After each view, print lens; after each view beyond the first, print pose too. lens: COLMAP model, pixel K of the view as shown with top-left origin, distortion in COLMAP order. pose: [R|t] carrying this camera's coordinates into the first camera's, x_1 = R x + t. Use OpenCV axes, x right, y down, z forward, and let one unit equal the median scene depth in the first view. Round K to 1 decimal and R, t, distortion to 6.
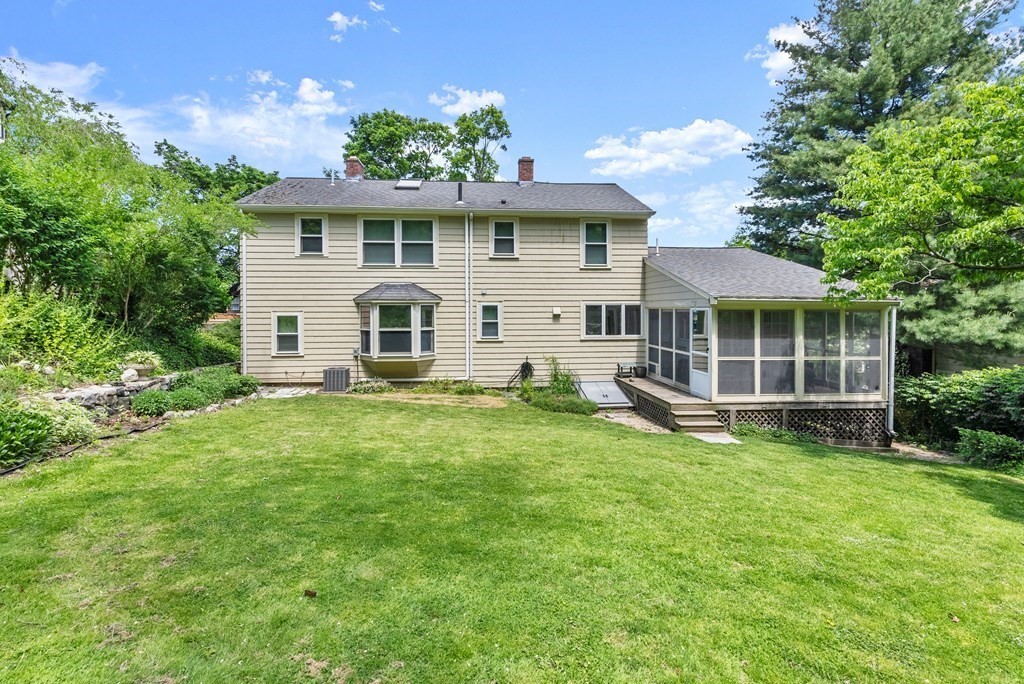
lens RADIAL K [[469.3, 0, 512.0], [0, 469.3, 342.0], [0, 0, 1]] dist [-0.003569, 0.000355]
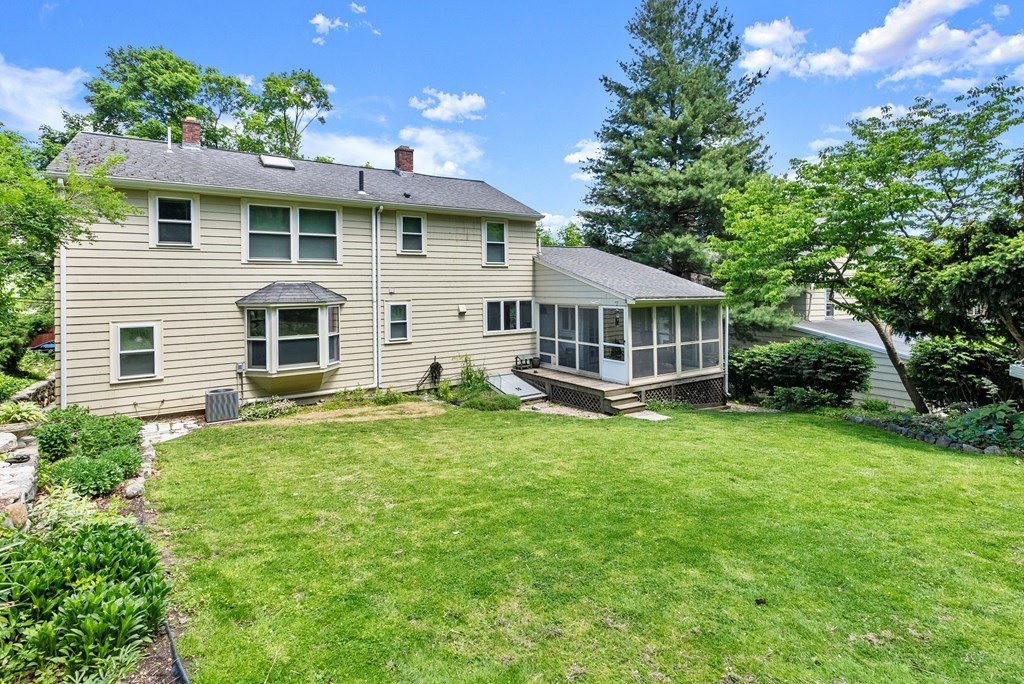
lens RADIAL K [[489.6, 0, 512.3], [0, 489.6, 313.0], [0, 0, 1]] dist [-0.002885, -0.000038]
pose [[0.875863, -0.033867, 0.481370, -0.322580], [0.043546, 0.999011, -0.008946, -0.044107], [-0.480592, 0.028797, 0.876472, 0.039522]]
